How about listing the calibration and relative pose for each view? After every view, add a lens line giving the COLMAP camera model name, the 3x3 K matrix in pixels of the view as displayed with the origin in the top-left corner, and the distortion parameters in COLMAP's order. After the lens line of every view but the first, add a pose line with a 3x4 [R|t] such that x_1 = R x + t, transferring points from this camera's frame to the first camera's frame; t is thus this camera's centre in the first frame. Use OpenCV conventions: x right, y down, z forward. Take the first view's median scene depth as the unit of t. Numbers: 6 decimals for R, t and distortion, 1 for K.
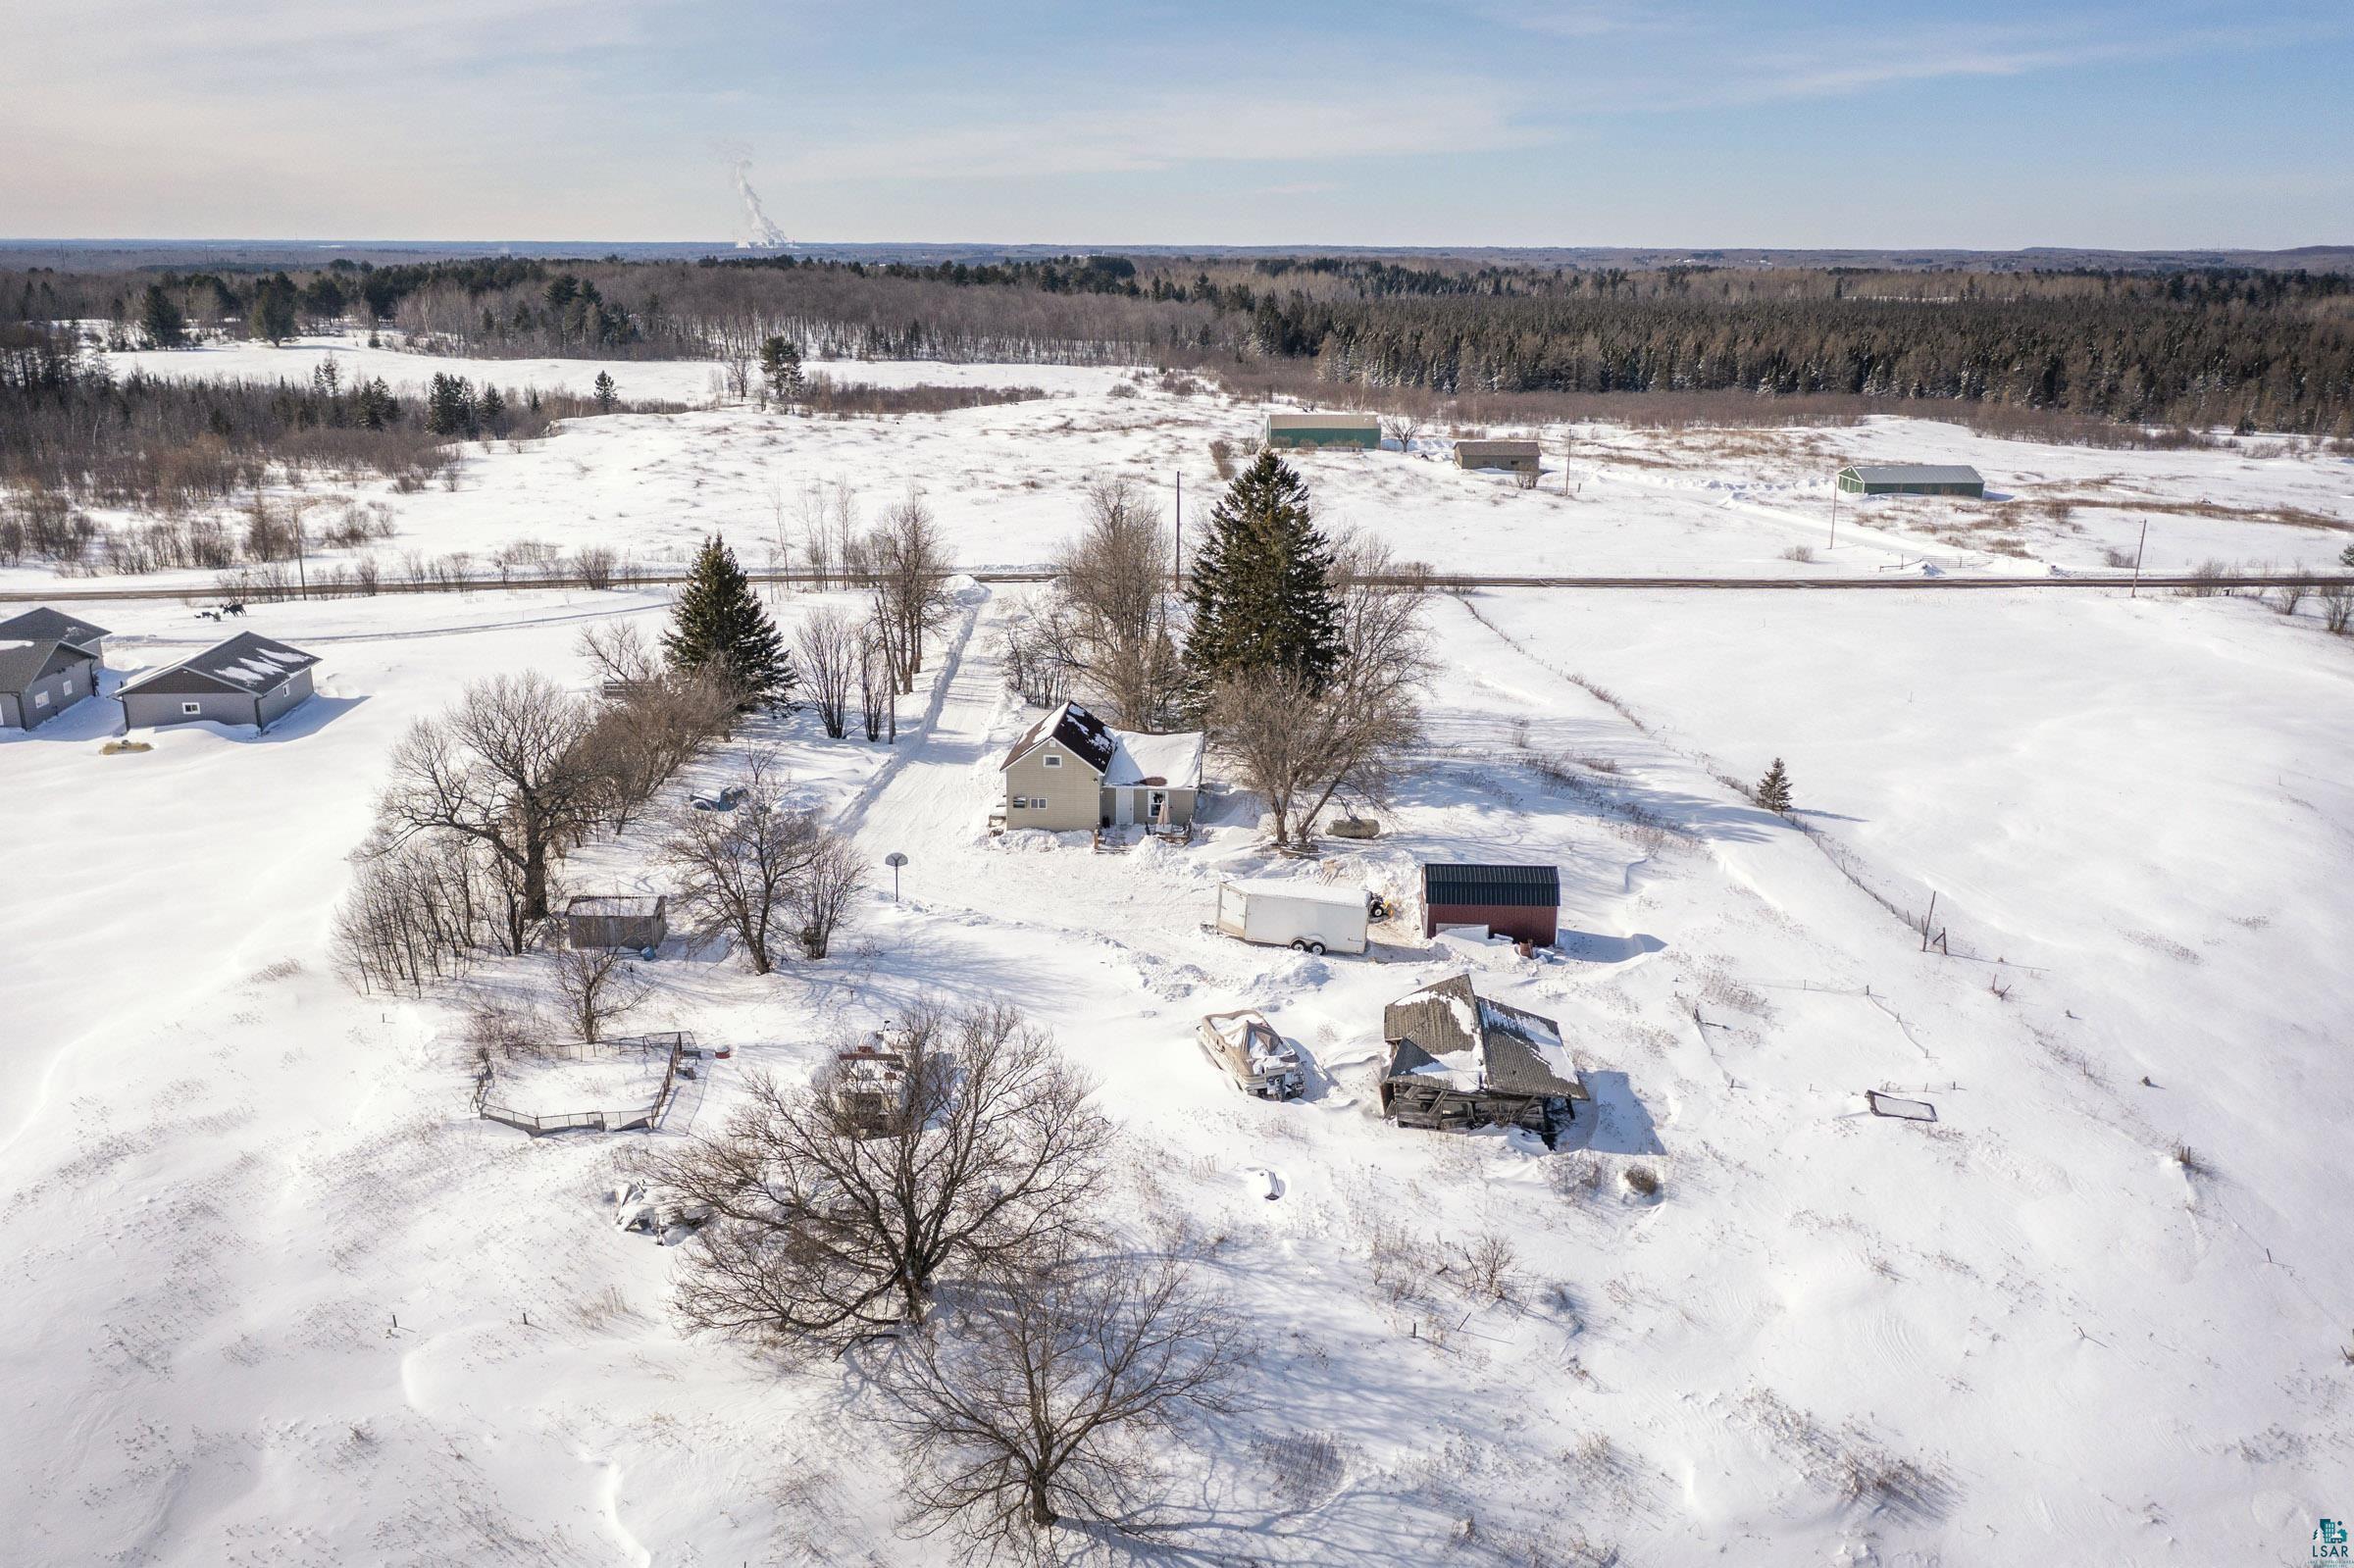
lens RADIAL K [[1861.5, 0, 1179.1], [0, 1861.5, 771.3], [0, 0, 1]] dist [-0.009051, 0.009723]
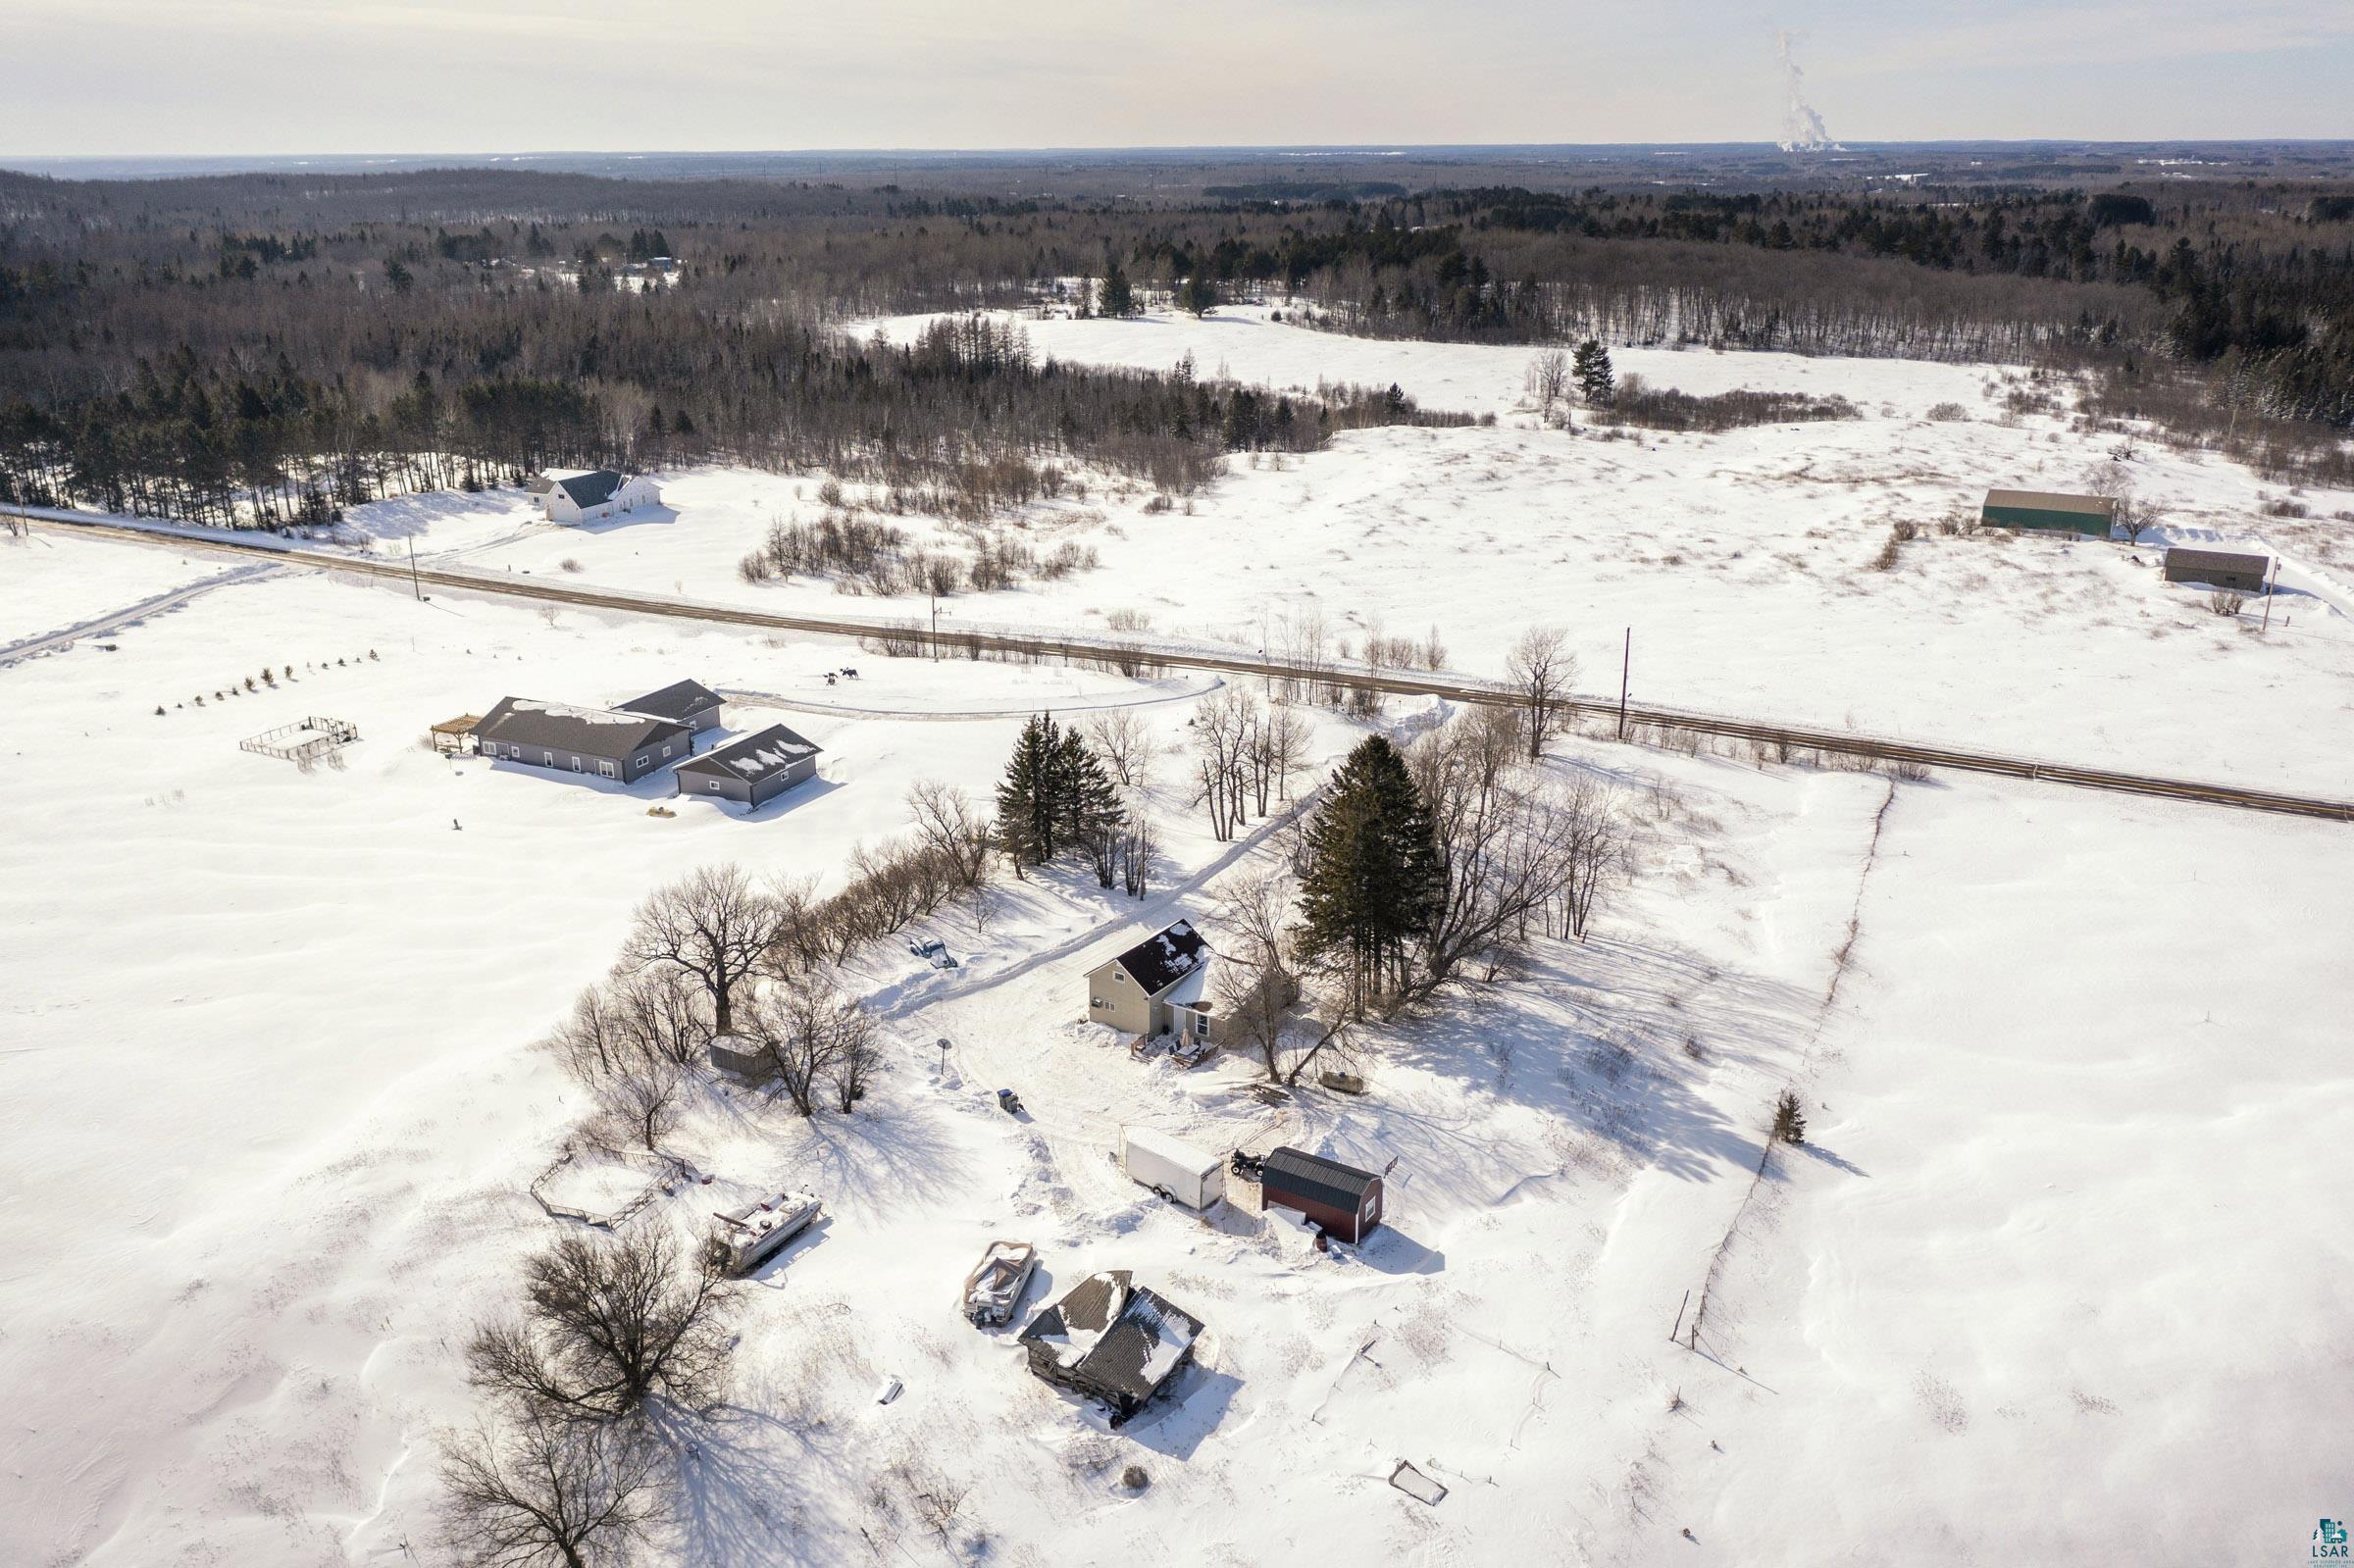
lens RADIAL K [[1861.5, 0, 1179.1], [0, 1861.5, 771.3], [0, 0, 1]] dist [-0.009051, 0.009723]
pose [[0.865555, 0.149733, -0.477906, 0.201483], [-0.126292, 0.988678, 0.081030, -0.091979], [0.484628, -0.009780, 0.874666, -0.028023]]
